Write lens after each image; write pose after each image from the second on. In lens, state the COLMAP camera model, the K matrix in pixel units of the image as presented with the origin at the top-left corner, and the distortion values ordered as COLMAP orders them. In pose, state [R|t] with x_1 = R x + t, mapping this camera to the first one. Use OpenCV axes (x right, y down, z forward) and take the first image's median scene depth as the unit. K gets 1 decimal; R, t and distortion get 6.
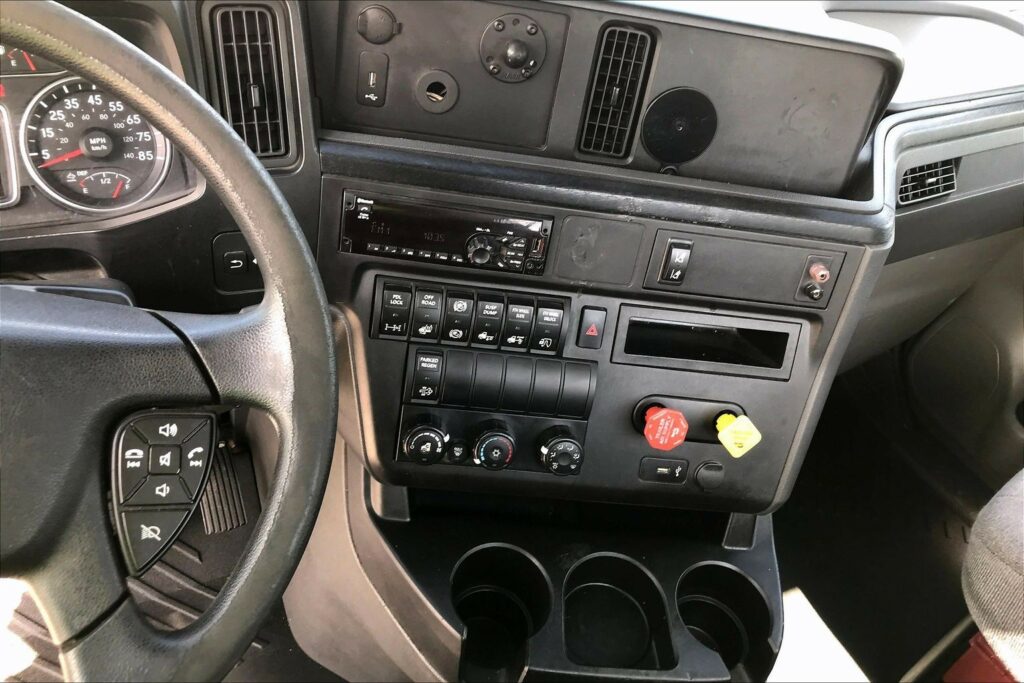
lens RADIAL K [[837.7, 0, 511.1], [0, 837.7, 330.2], [0, 0, 1]] dist [0.079743, -0.123863]
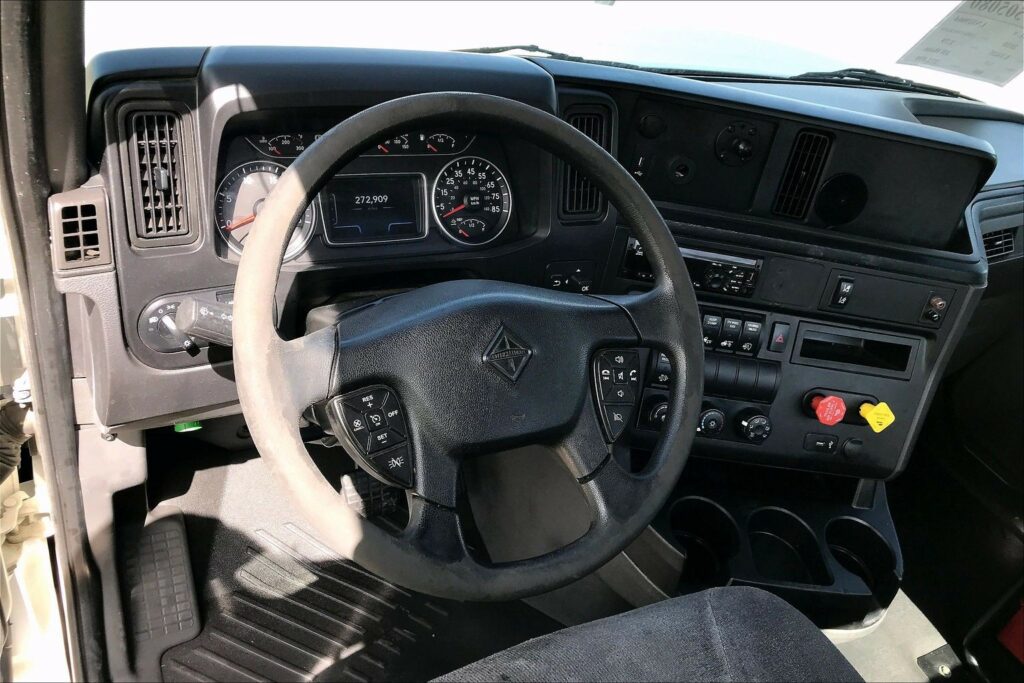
lens RADIAL K [[831.7, 0, 512.0], [0, 831.7, 341.5], [0, 0, 1]] dist [0.002196, -0.010133]
pose [[0.999564, 0.027236, 0.011435, -0.374404], [-0.026574, 0.998160, -0.054510, 0.094276], [-0.012899, 0.054182, 0.998448, -0.399336]]
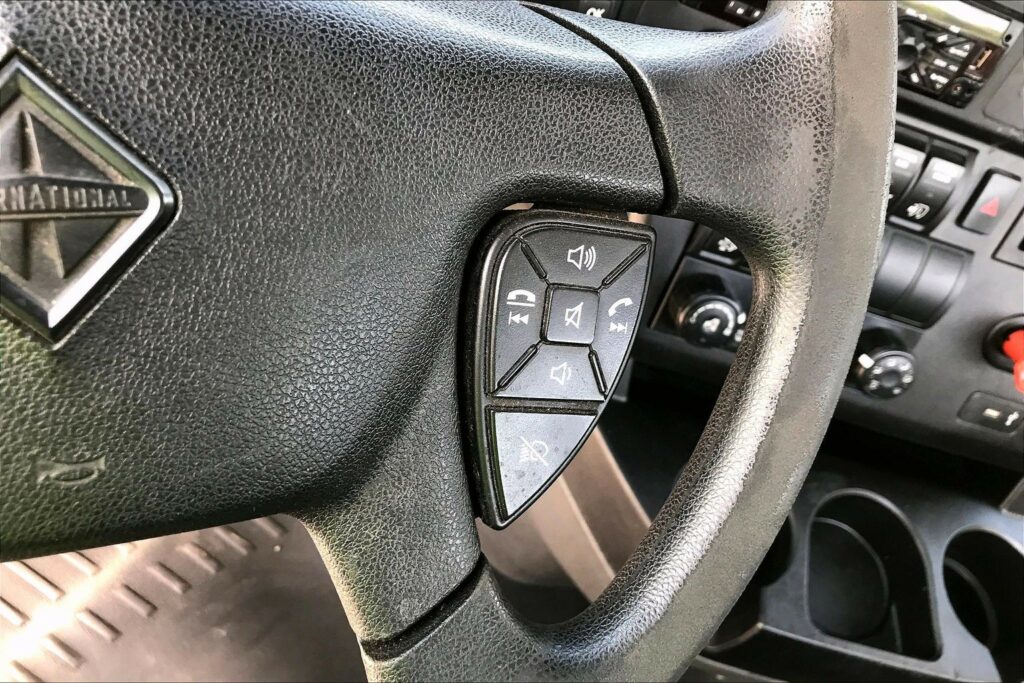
lens RADIAL K [[837.7, 0, 511.1], [0, 837.7, 330.2], [0, 0, 1]] dist [0.079743, -0.123863]
pose [[0.977096, 0.212455, -0.012134, -0.250049], [-0.204643, 0.953743, 0.220215, 0.023570], [0.058359, -0.212688, 0.975376, 0.301787]]
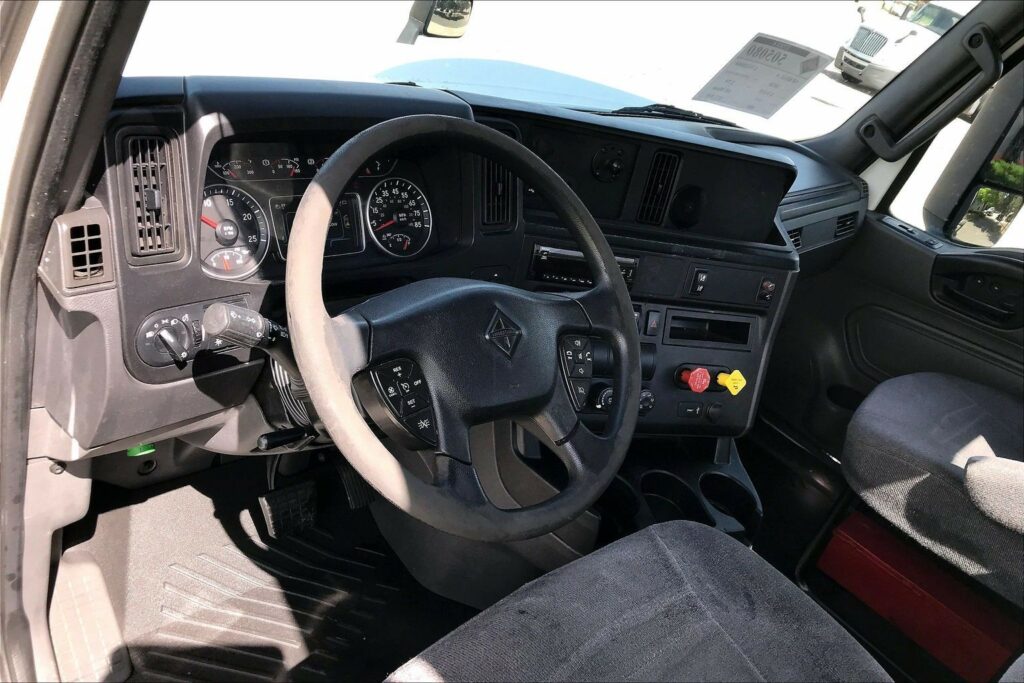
lens RADIAL K [[827.0, 0, 512.0], [0, 827.0, 341.5], [0, 0, 1]] dist [-0.008364, -0.007744]
pose [[0.957262, -0.053203, 0.284285, -0.656646], [0.083352, 0.991979, -0.095022, 0.169934], [-0.276950, 0.114657, 0.954019, -0.505120]]
